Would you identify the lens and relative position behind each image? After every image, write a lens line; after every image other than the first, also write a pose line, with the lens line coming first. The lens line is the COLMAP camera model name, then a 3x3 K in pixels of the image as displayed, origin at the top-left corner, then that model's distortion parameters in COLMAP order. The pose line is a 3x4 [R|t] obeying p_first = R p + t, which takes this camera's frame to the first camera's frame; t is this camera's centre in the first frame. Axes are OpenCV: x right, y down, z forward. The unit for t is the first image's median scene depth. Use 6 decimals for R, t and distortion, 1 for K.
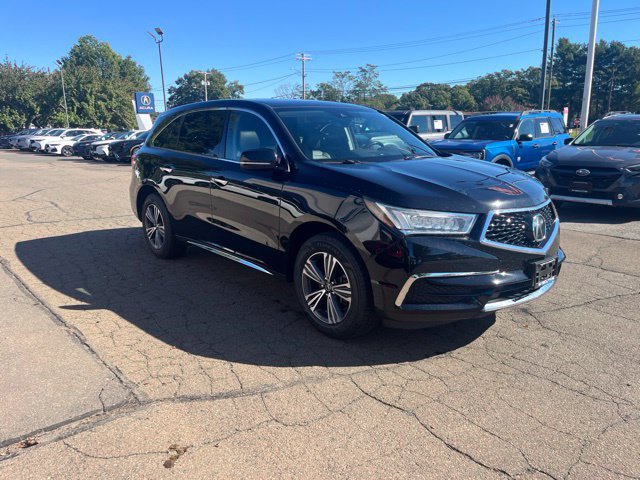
lens RADIAL K [[482.7, 0, 318.3], [0, 482.7, 242.4], [0, 0, 1]] dist [0.077385, -0.100702]
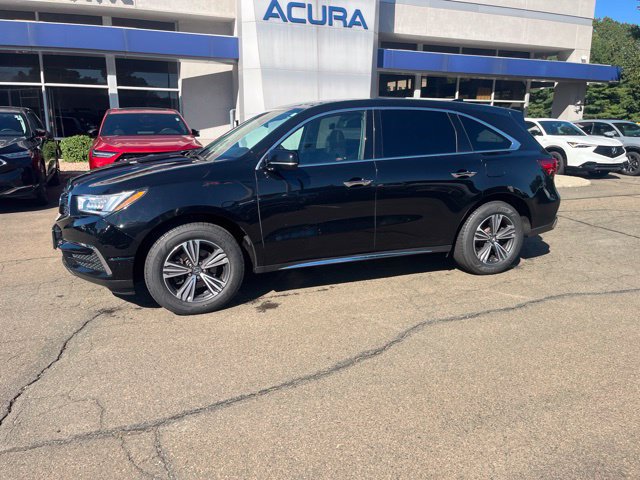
lens RADIAL K [[482.7, 0, 319.9], [0, 482.7, 240.3], [0, 0, 1]] dist [0.077385, -0.100702]
pose [[-0.334119, 0.225764, -0.915093, 1.083125], [-0.218946, 0.925740, 0.308333, -0.372798], [0.916748, 0.303375, -0.259877, 1.501664]]
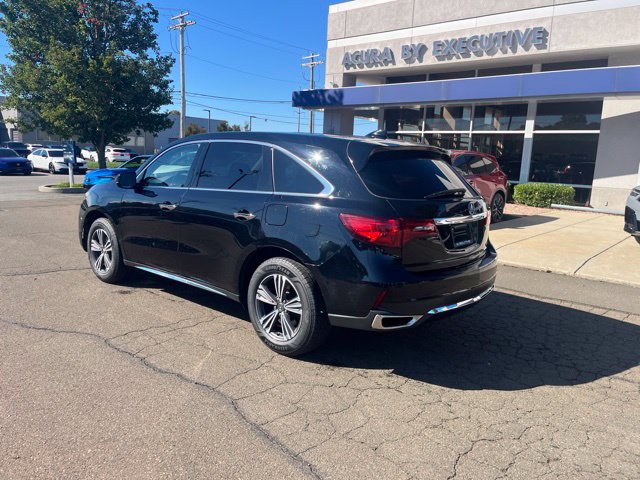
lens RADIAL K [[482.7, 0, 317.8], [0, 482.7, 233.6], [0, 0, 1]] dist [0.077385, -0.100702]
pose [[-0.991216, -0.009115, -0.131939, -0.043585], [-0.058637, 0.924495, 0.376658, -0.565740], [0.118544, 0.381086, -0.916908, 2.329925]]
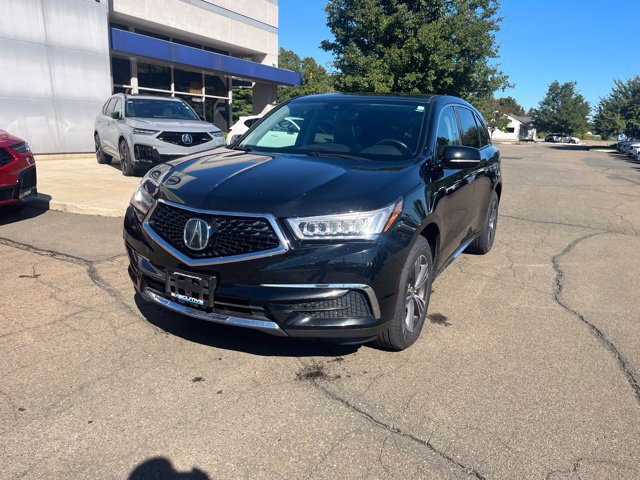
lens RADIAL K [[482.7, 0, 319.5], [0, 482.7, 242.4], [0, 0, 1]] dist [0.077385, -0.100702]
pose [[0.356212, 0.239992, -0.903060, 0.955722], [-0.252700, 0.955183, 0.154167, -0.148014], [0.899586, 0.173287, 0.400894, 0.635970]]
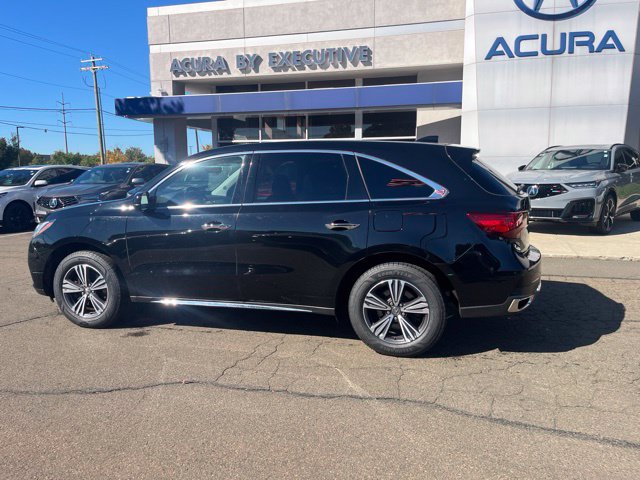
lens RADIAL K [[482.7, 0, 317.0], [0, 482.7, 239.6], [0, 0, 1]] dist [0.077385, -0.100702]
pose [[-0.844301, 0.092906, -0.527754, 0.483690], [-0.106169, 0.936331, 0.334682, -0.515820], [0.525246, 0.338604, -0.780682, 2.146813]]
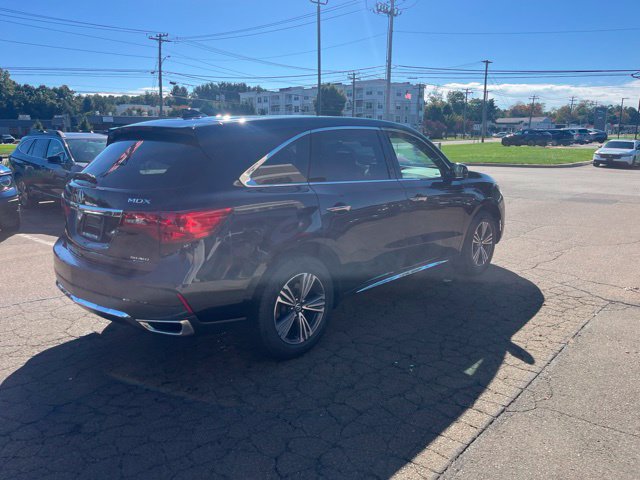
lens RADIAL K [[482.7, 0, 318.6], [0, 482.7, 237.4], [0, 0, 1]] dist [0.077385, -0.100702]
pose [[-0.105944, -0.193947, 0.975275, -1.195030], [0.232695, 0.948726, 0.213945, -0.317741], [-0.966762, 0.249608, -0.055381, 1.274757]]
